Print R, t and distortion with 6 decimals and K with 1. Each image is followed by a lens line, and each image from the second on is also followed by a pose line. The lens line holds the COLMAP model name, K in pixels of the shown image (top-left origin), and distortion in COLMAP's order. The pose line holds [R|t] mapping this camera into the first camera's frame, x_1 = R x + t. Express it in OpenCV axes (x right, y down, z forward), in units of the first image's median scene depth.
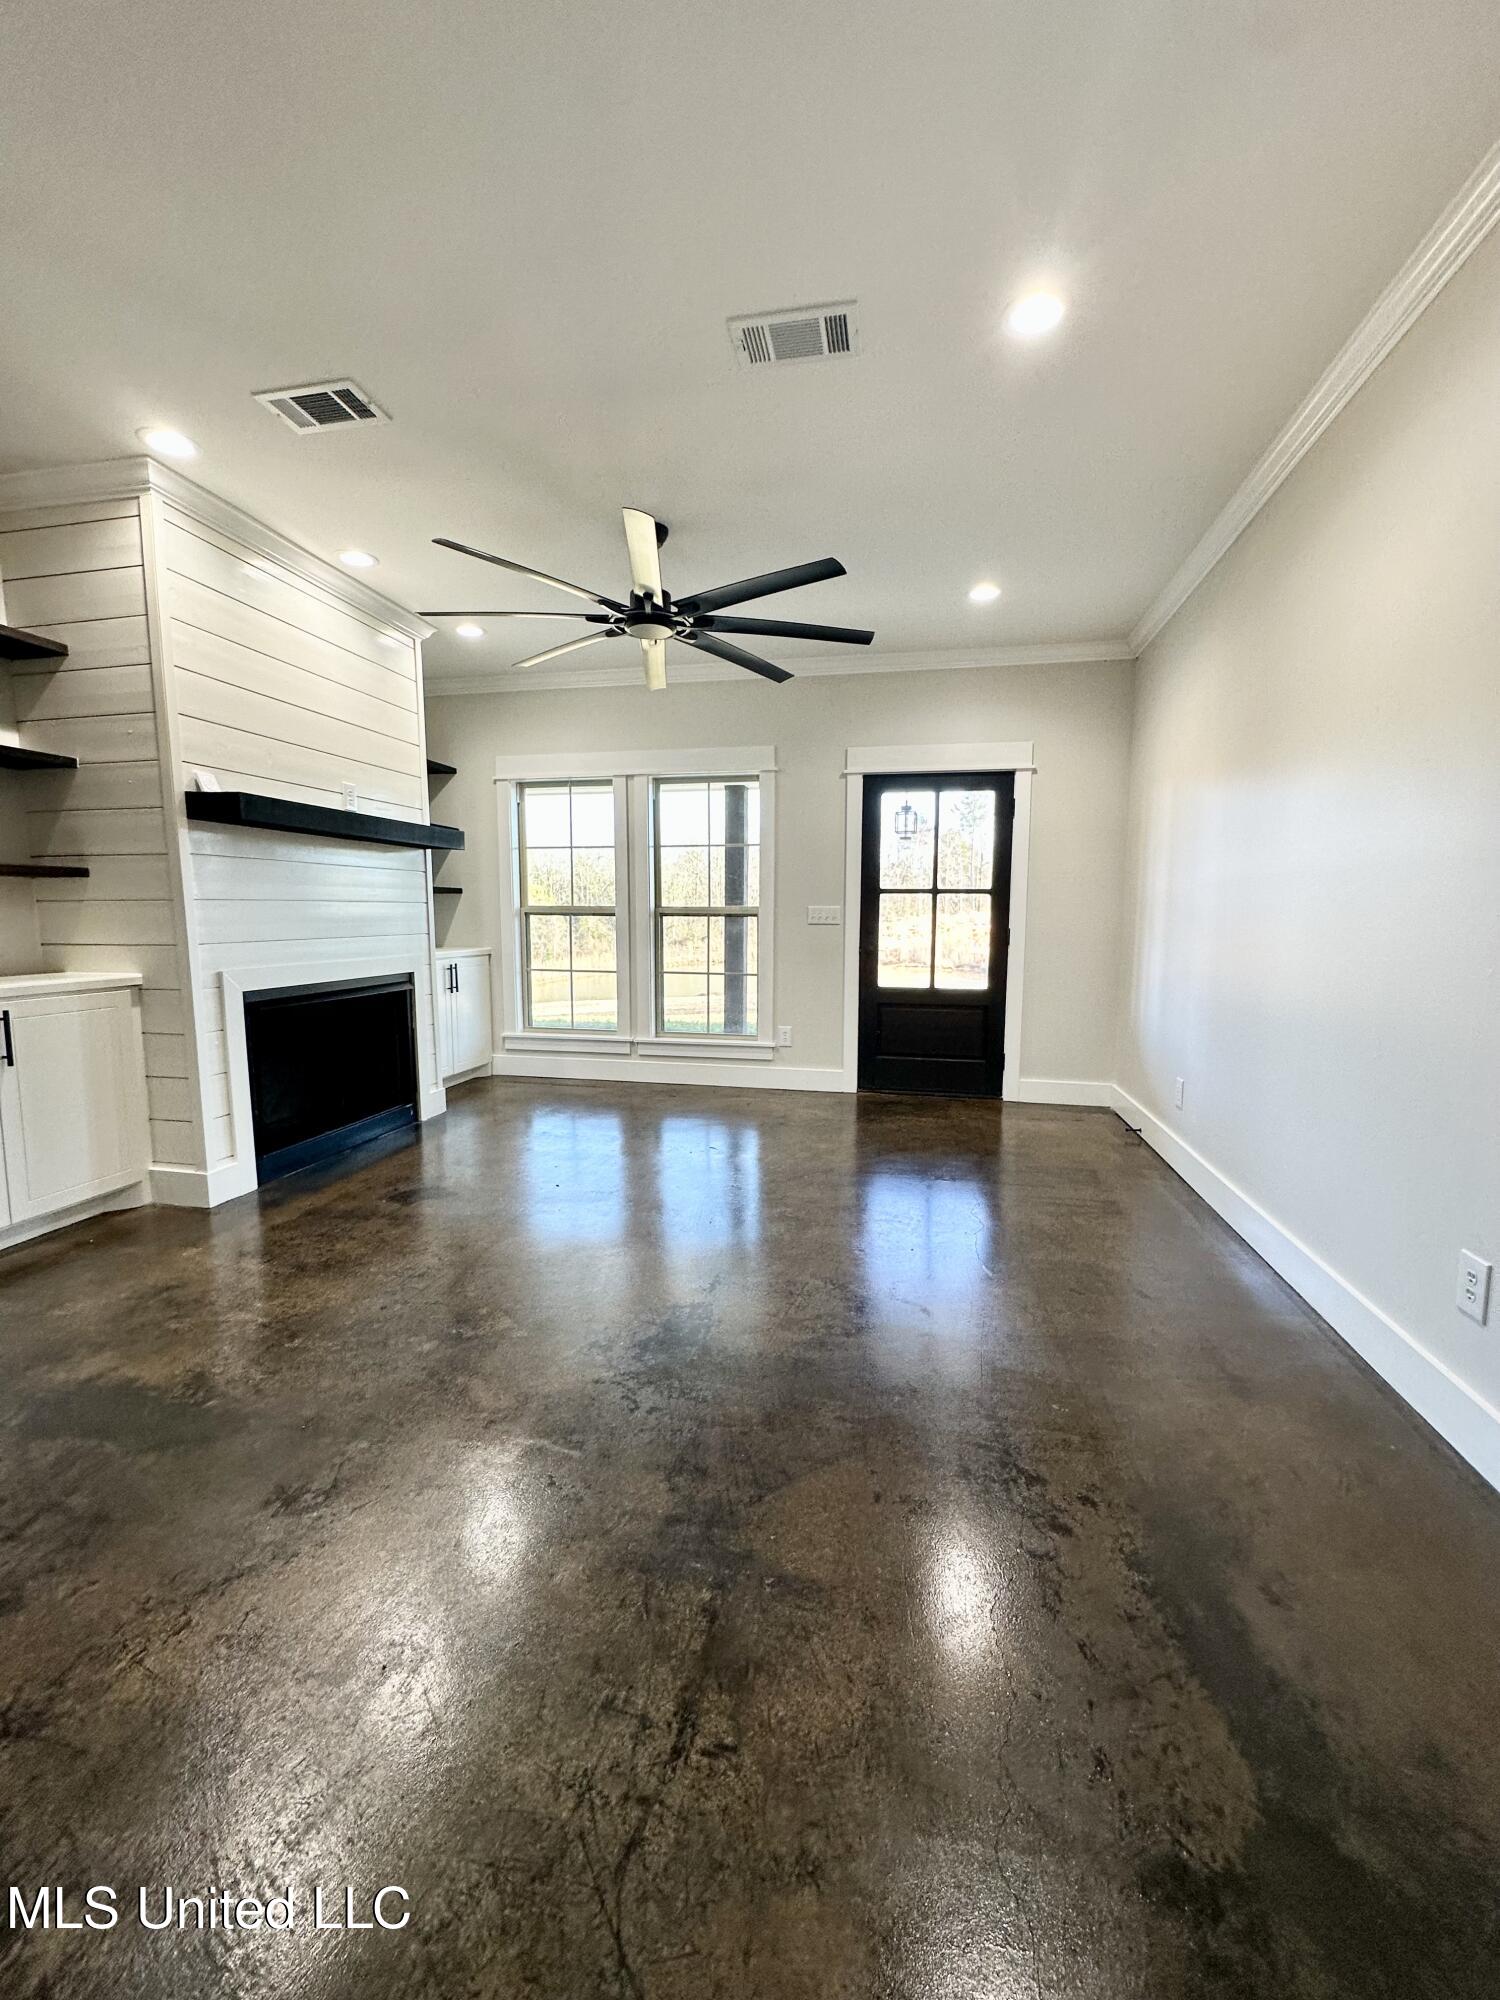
lens RADIAL K [[799.2, 0, 752.1], [0, 799.2, 996.2], [0, 0, 1]] dist [-0.003323, 0.001754]
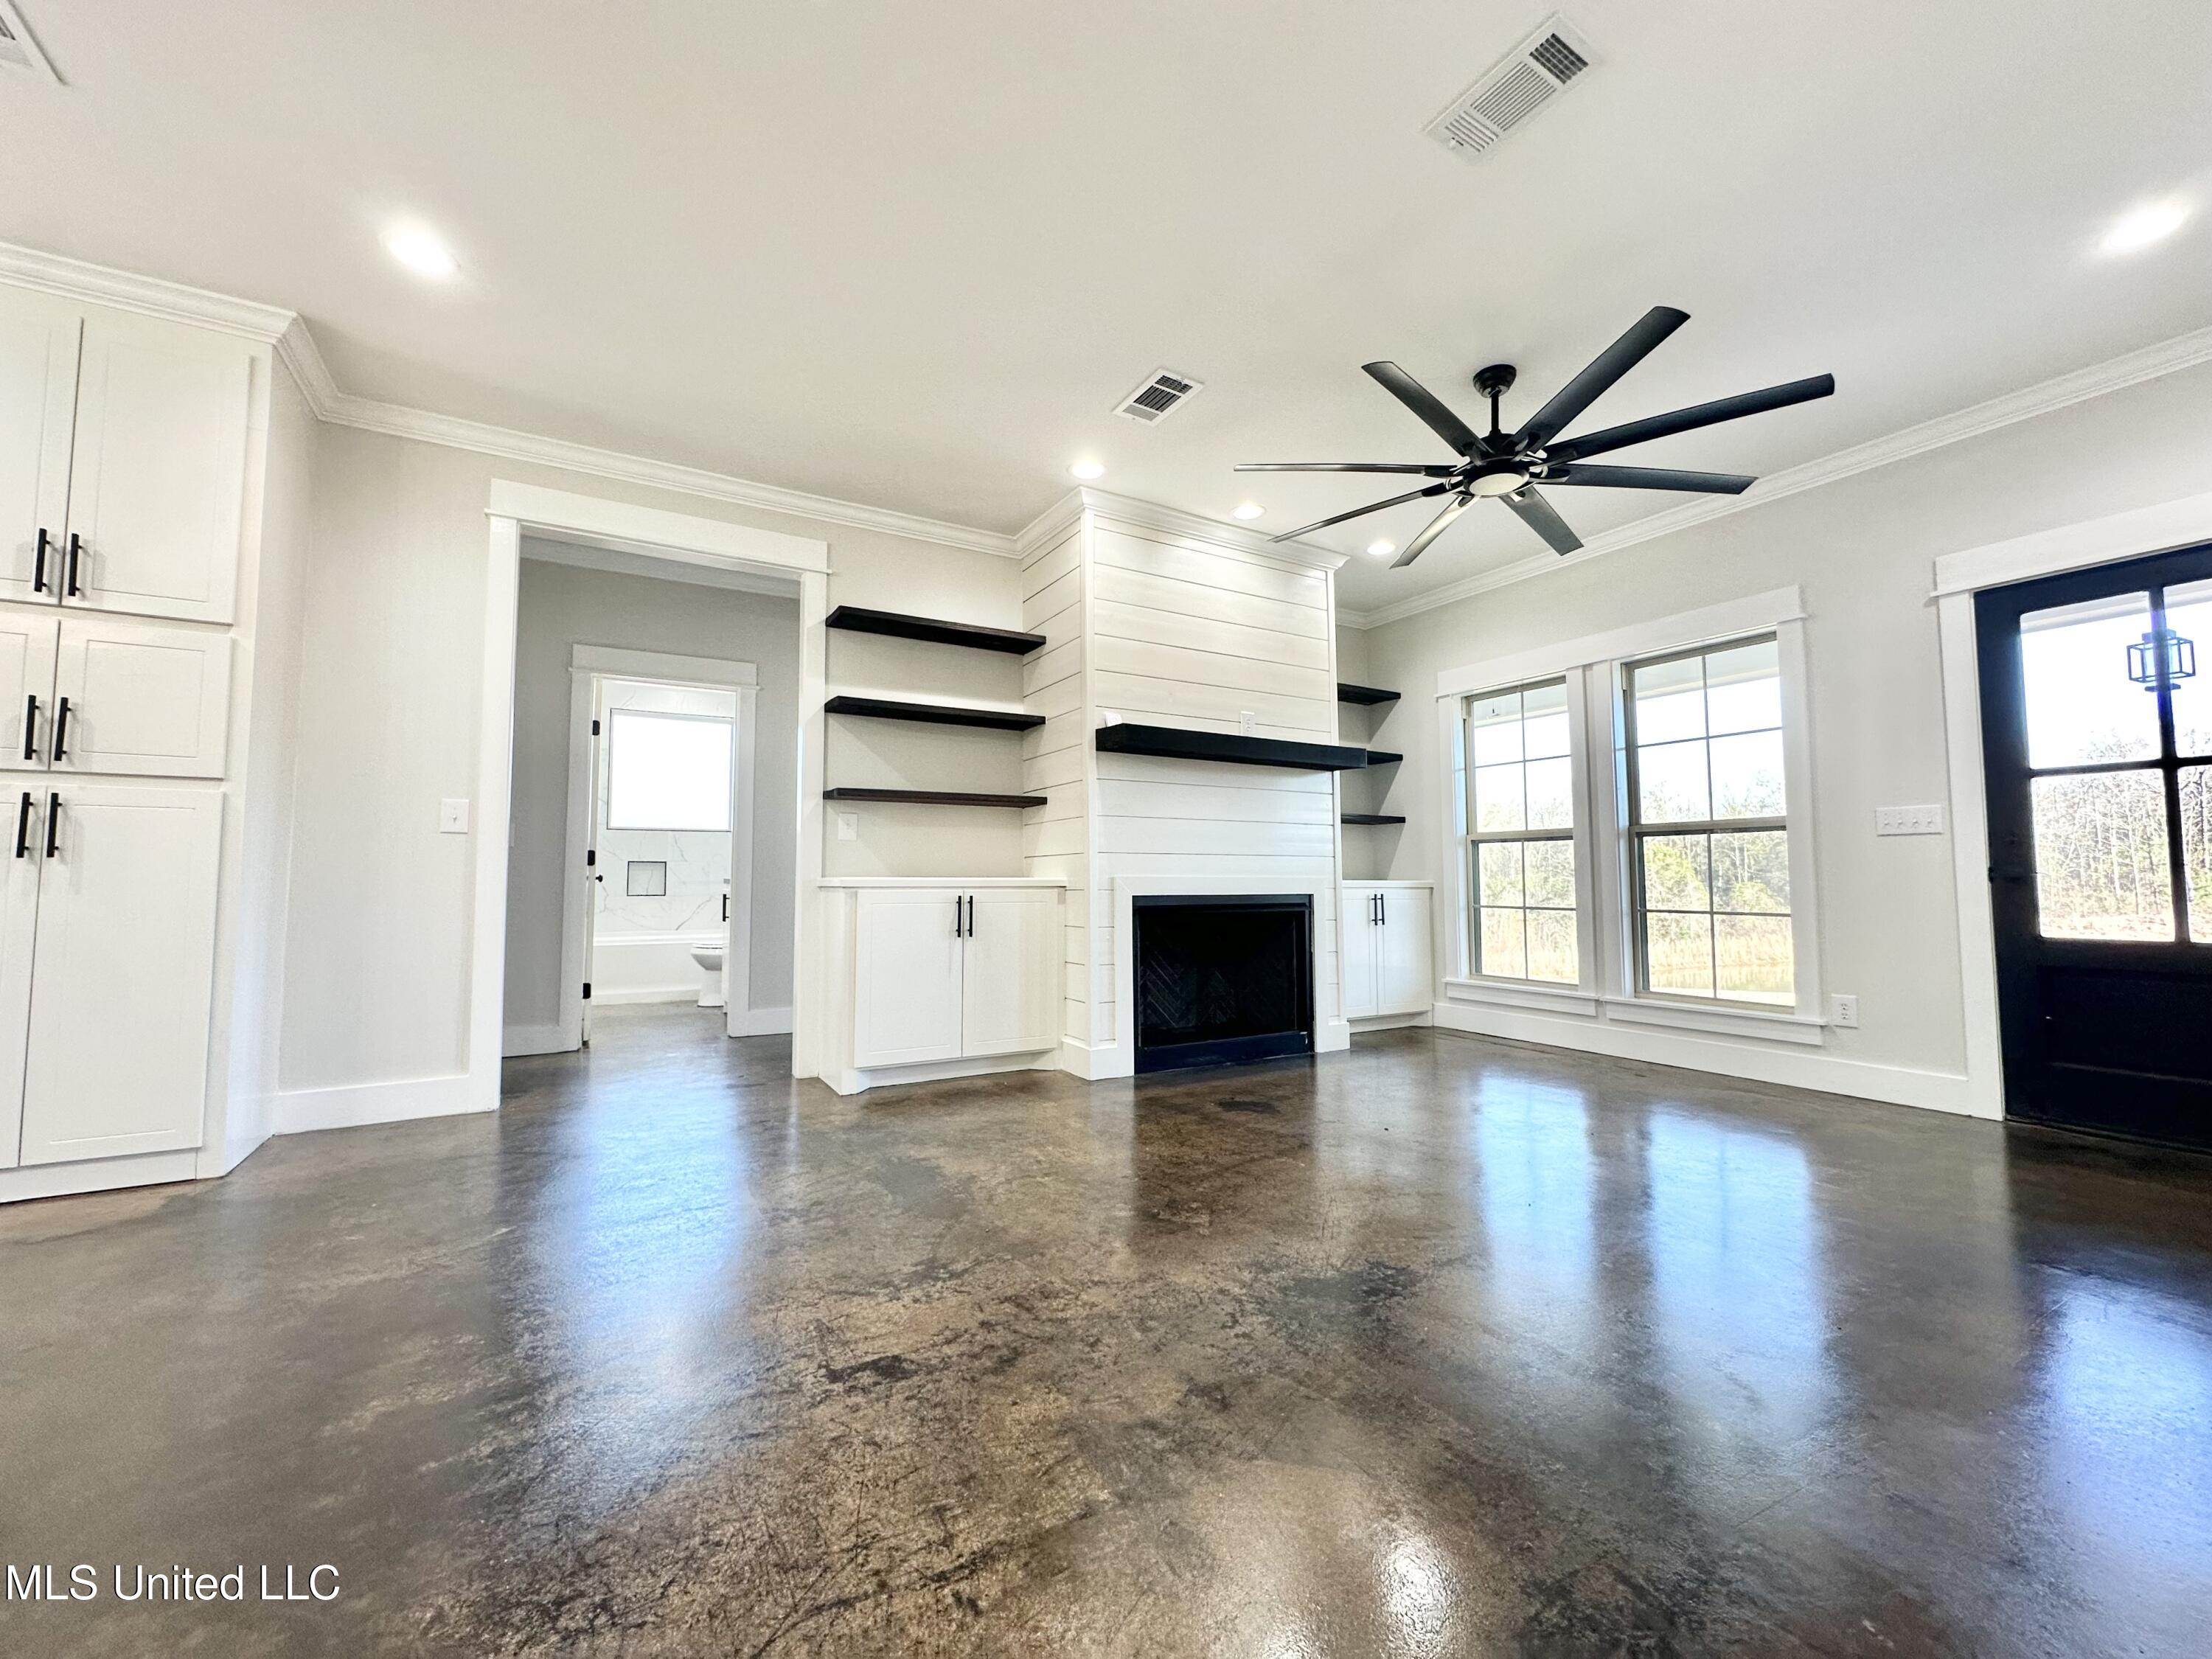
lens RADIAL K [[883.9, 0, 1105.0], [0, 883.9, 828.1], [0, 0, 1]] dist [-0.003323, 0.001754]
pose [[0.673521, -0.050042, -0.737472, 0.279279], [-0.072649, 0.988393, -0.133418, 0.070360], [0.735589, 0.143437, 0.662069, 0.112854]]
